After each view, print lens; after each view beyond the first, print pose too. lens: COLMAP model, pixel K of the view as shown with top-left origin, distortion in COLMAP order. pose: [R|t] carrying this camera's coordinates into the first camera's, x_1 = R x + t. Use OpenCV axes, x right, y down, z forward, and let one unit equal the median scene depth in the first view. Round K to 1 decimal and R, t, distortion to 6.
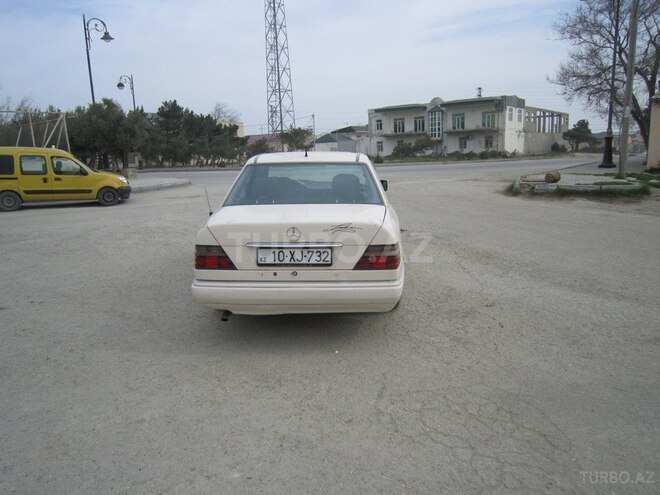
lens RADIAL K [[489.6, 0, 330.5], [0, 489.6, 248.6], [0, 0, 1]] dist [-0.033648, 0.008589]
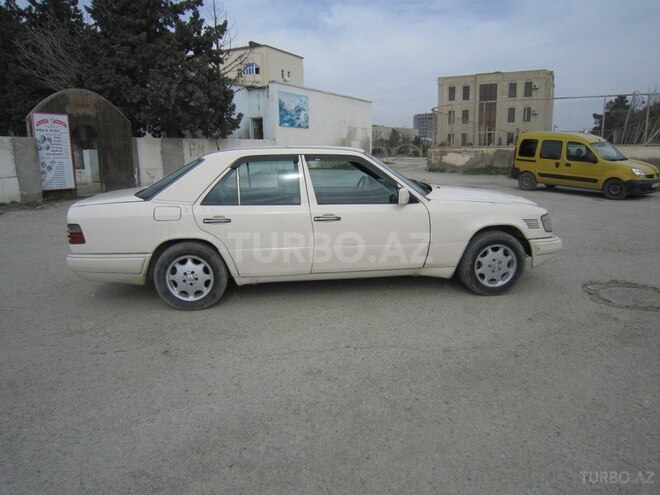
lens RADIAL K [[489.6, 0, 329.6], [0, 489.6, 245.6], [0, 0, 1]] dist [-0.033648, 0.008589]
pose [[0.099514, 0.225613, -0.969121, 0.391805], [-0.194566, 0.959567, 0.203409, -0.092553], [0.975828, 0.168316, 0.139387, 0.414709]]
